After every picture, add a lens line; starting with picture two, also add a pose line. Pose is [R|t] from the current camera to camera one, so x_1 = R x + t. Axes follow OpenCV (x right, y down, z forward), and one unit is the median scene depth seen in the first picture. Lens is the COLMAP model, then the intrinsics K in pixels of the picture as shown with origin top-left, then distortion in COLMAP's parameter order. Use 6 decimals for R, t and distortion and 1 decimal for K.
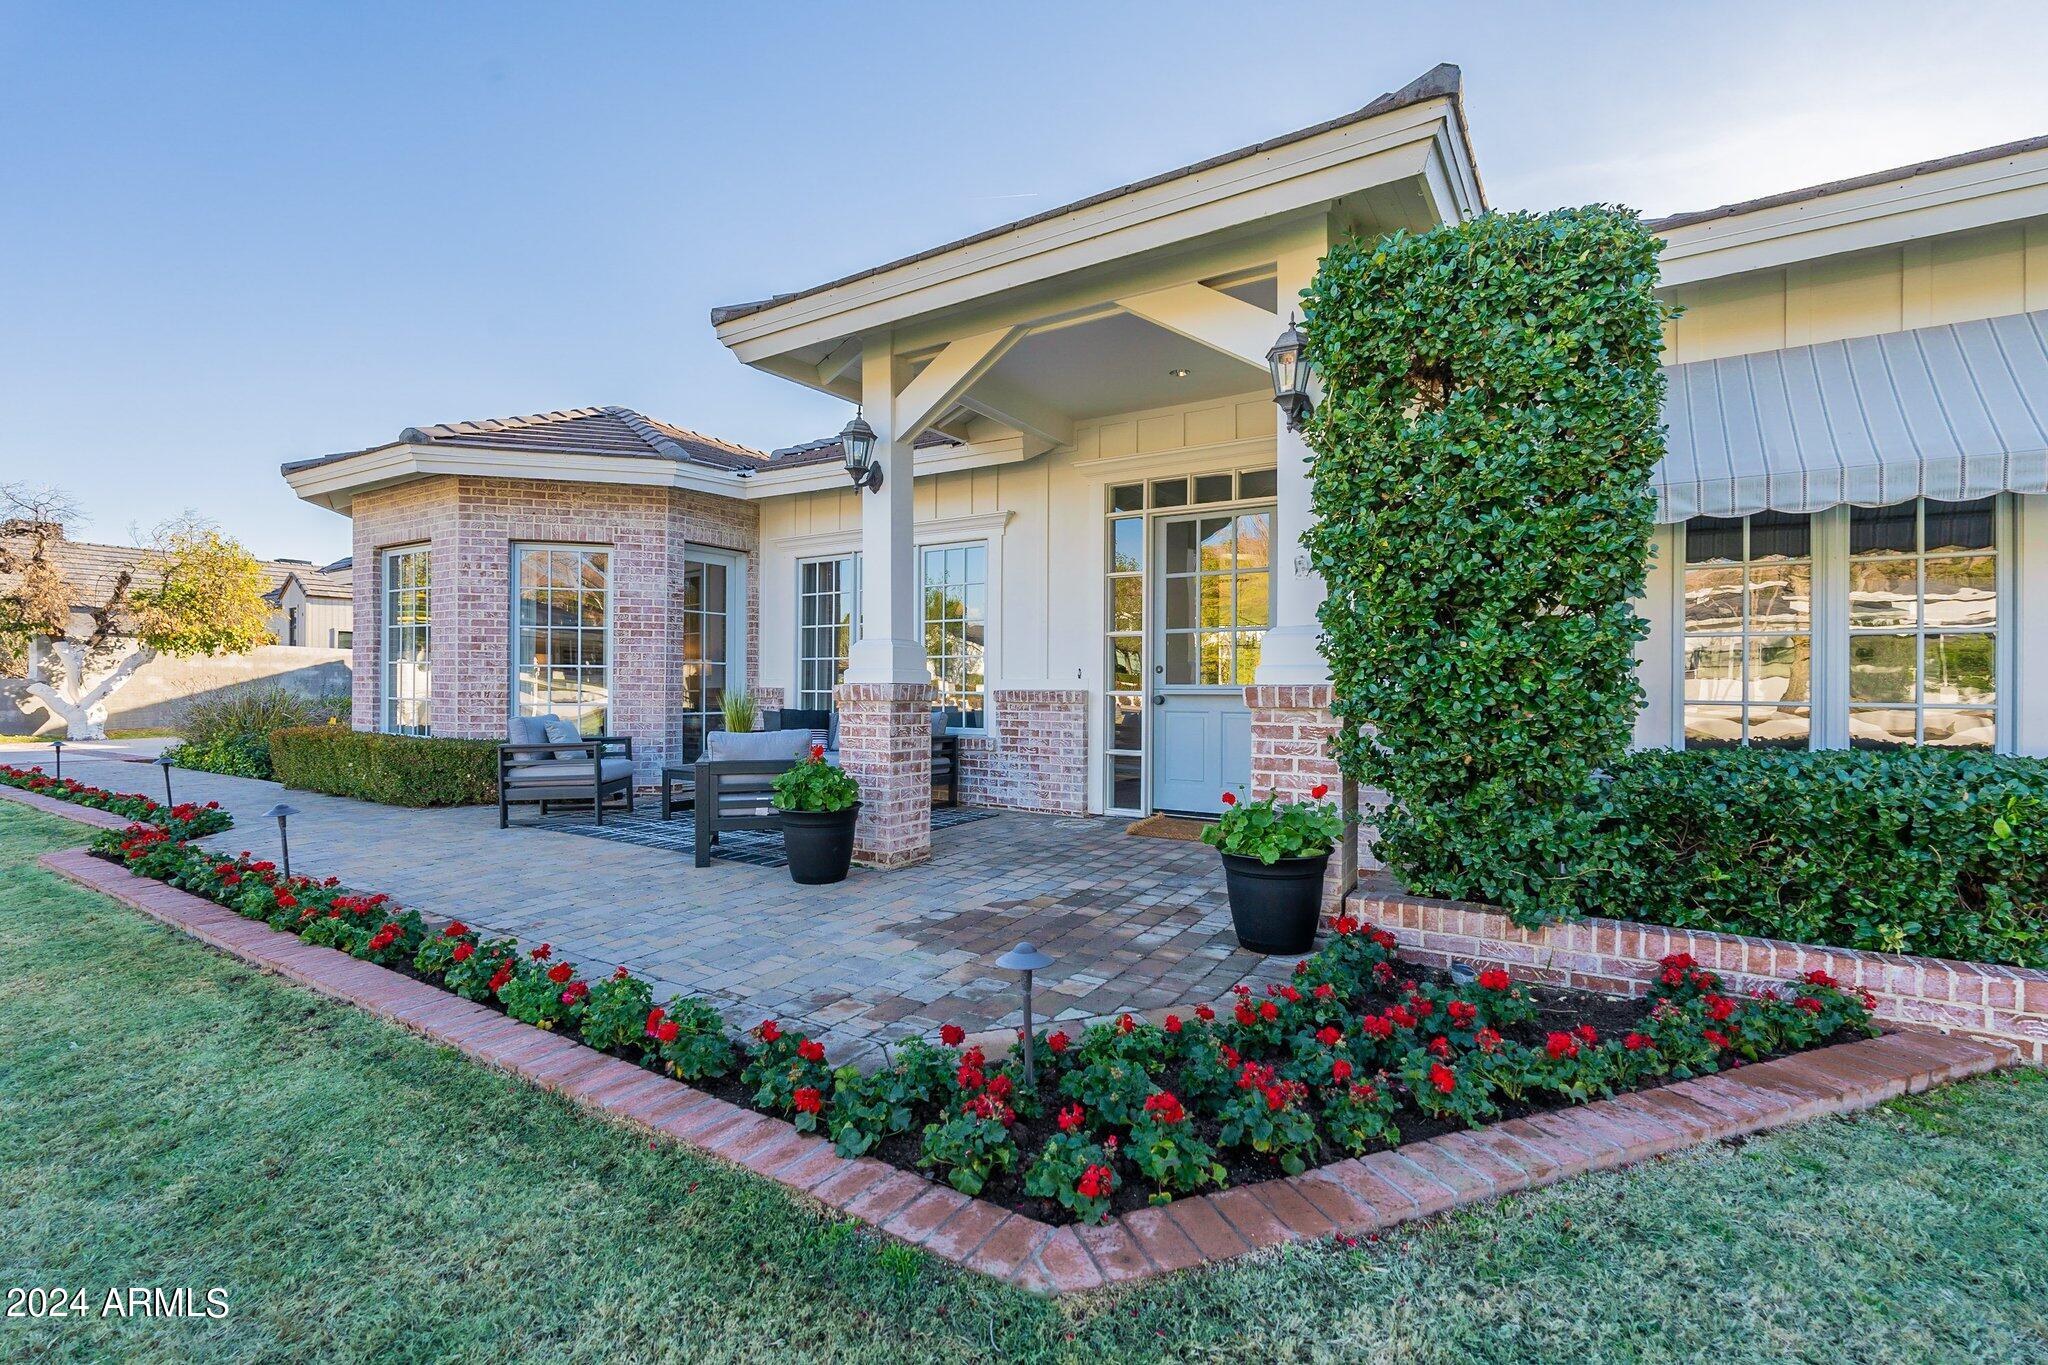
lens RADIAL K [[895.8, 0, 1017.4], [0, 895.8, 687.4], [0, 0, 1]] dist [-0.003854, 0.000852]
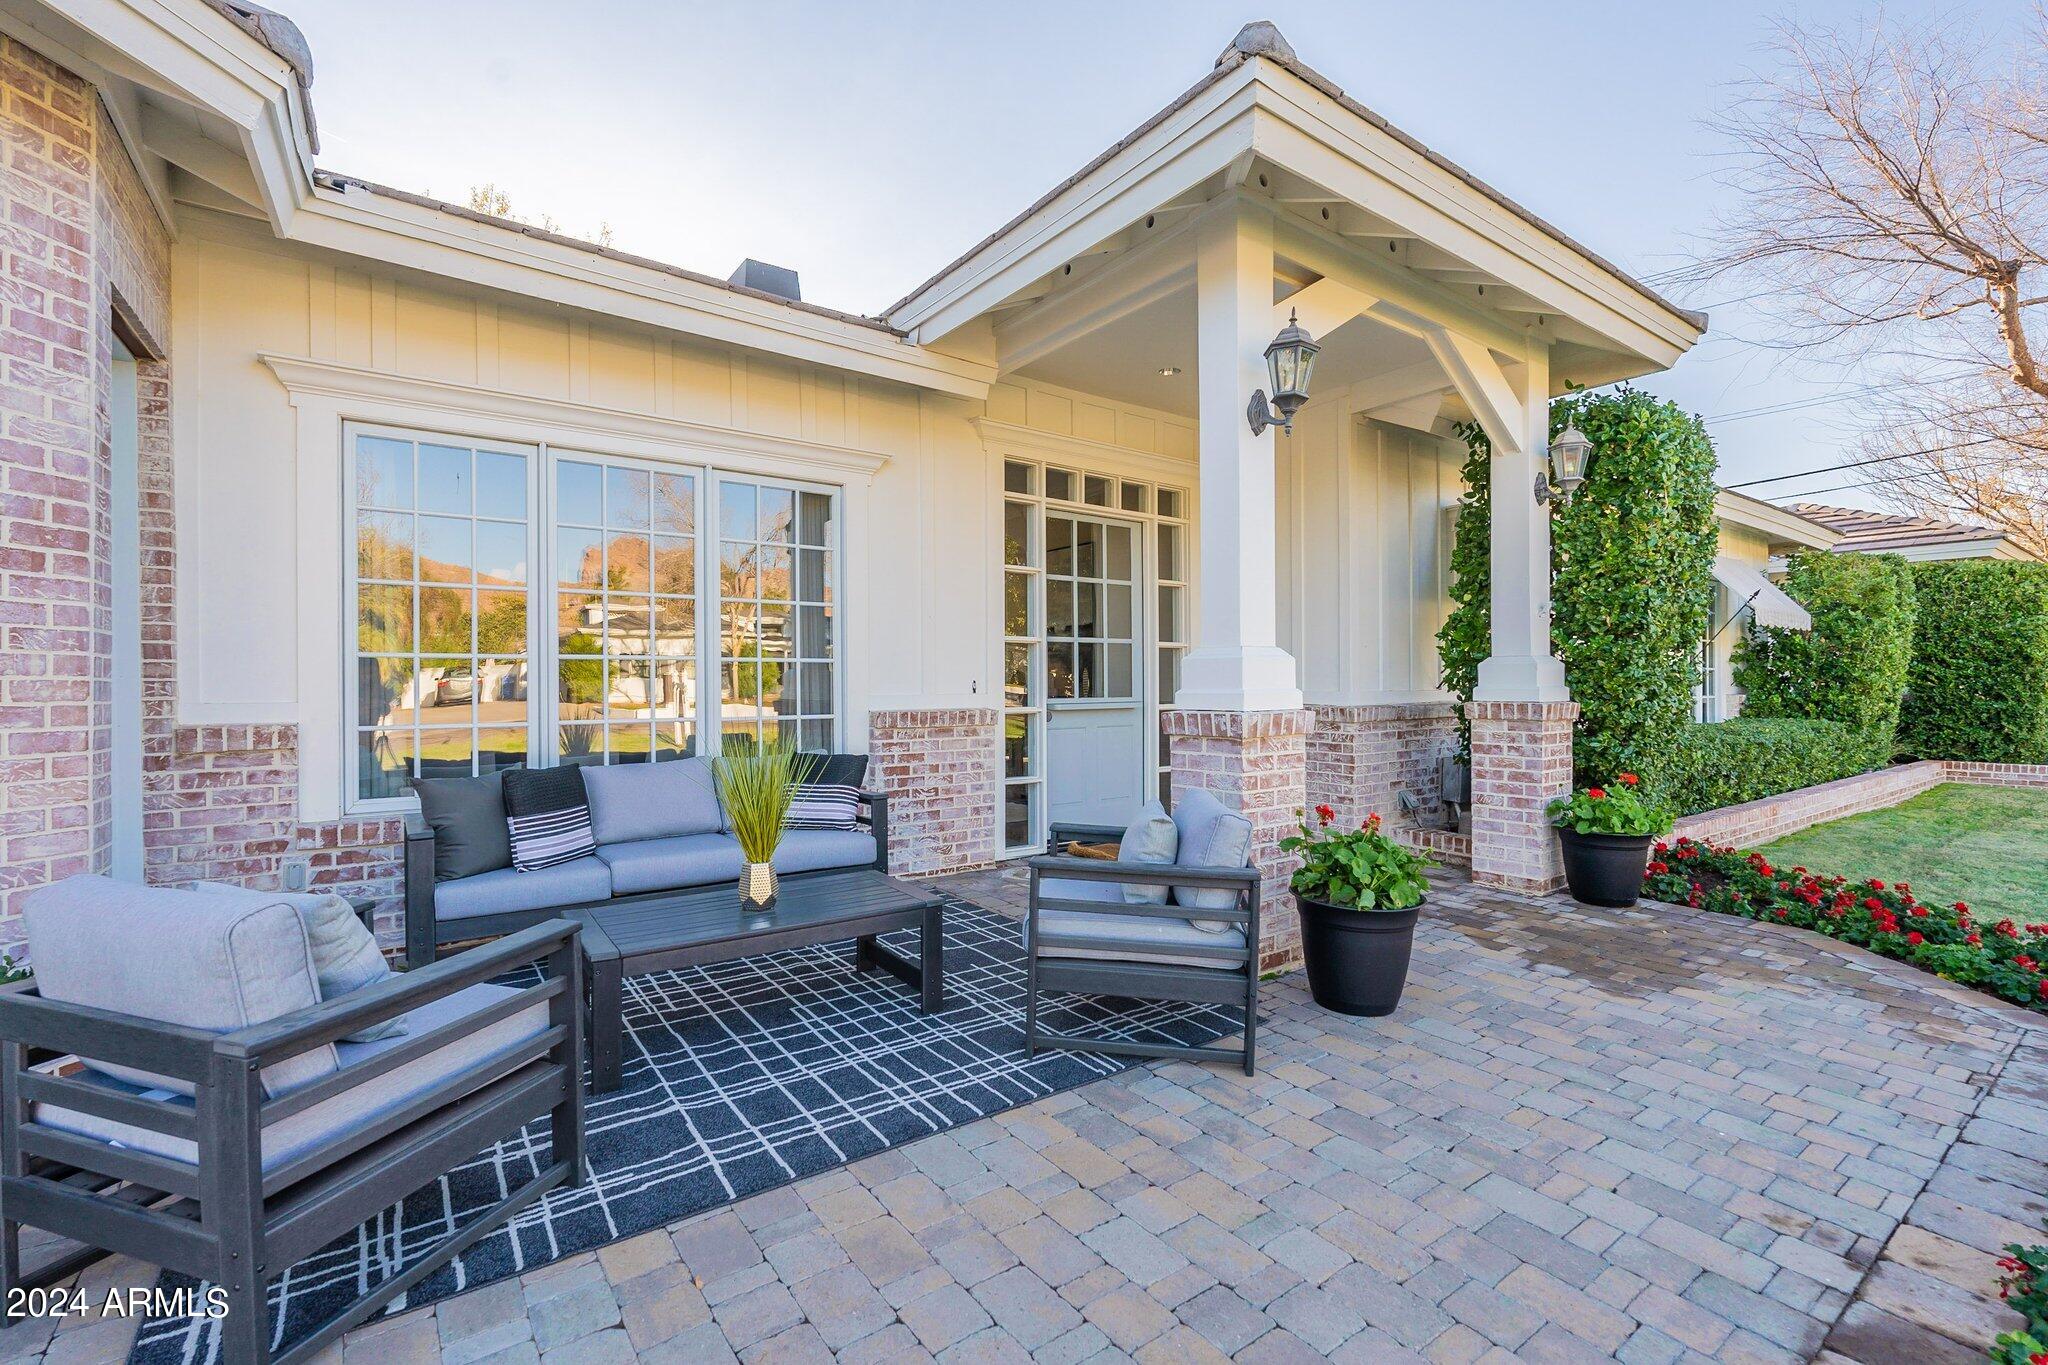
lens RADIAL K [[895.8, 0, 1014.5], [0, 895.8, 684.5], [0, 0, 1]] dist [-0.003854, 0.000852]
pose [[0.378717, -0.007097, 0.925485, -0.635492], [0.006073, 0.999968, 0.005183, -0.021012], [-0.925493, 0.003658, 0.378748, 0.663259]]
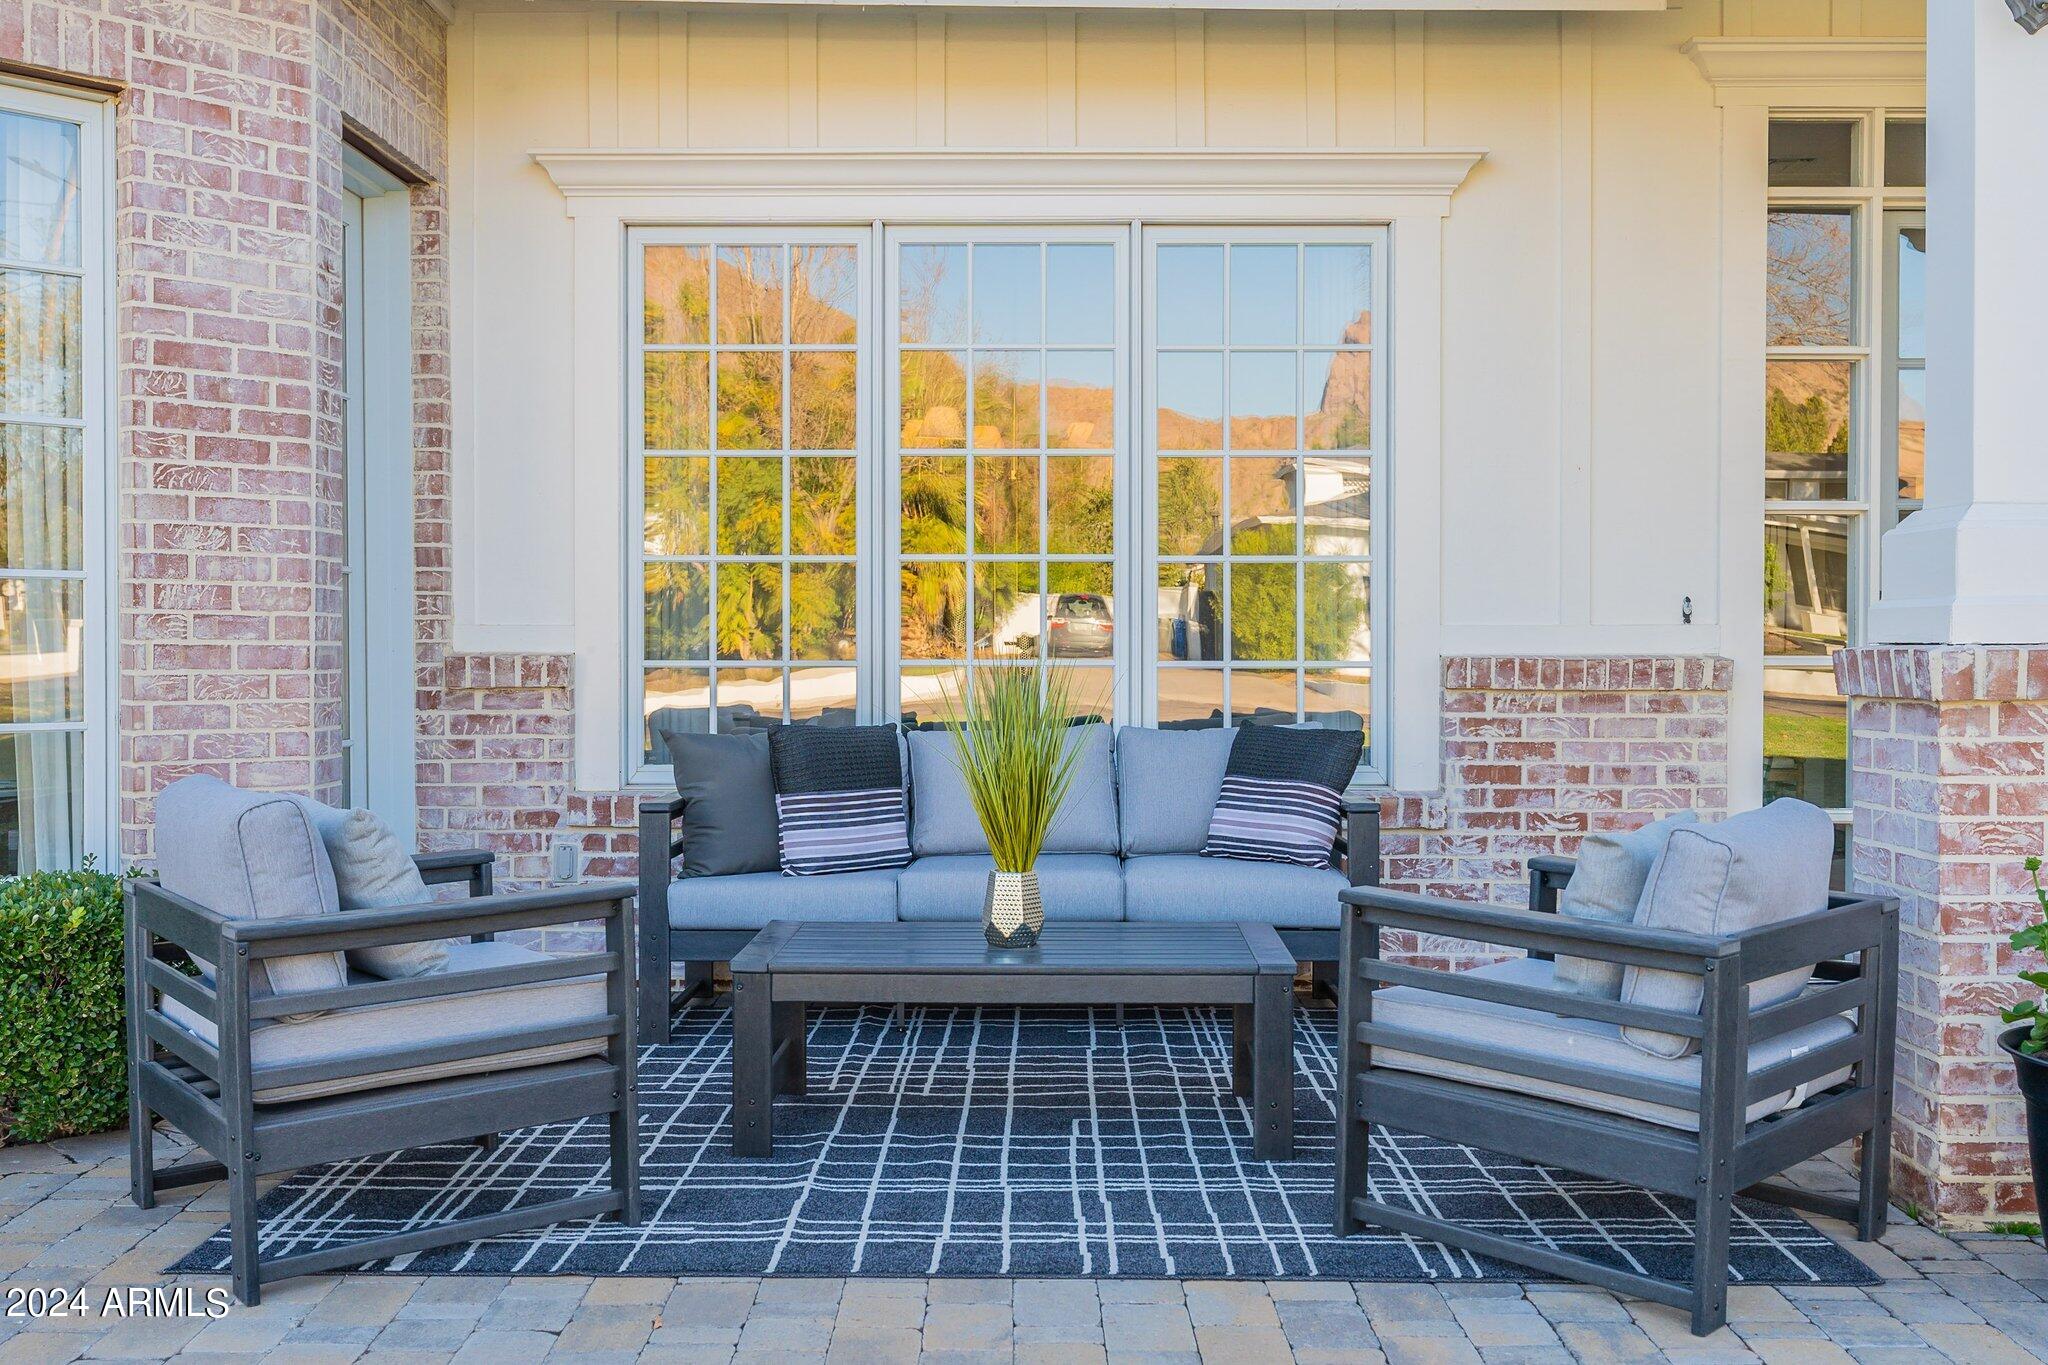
lens RADIAL K [[2033.1, 0, 1007.9], [0, 2033.1, 668.3], [0, 0, 1]] dist [0.002895, 0.000000]
pose [[0.851121, -0.011878, 0.524835, -0.608661], [0.003369, 0.999847, 0.017165, -0.006707], [-0.524959, -0.012841, 0.851031, 0.423311]]
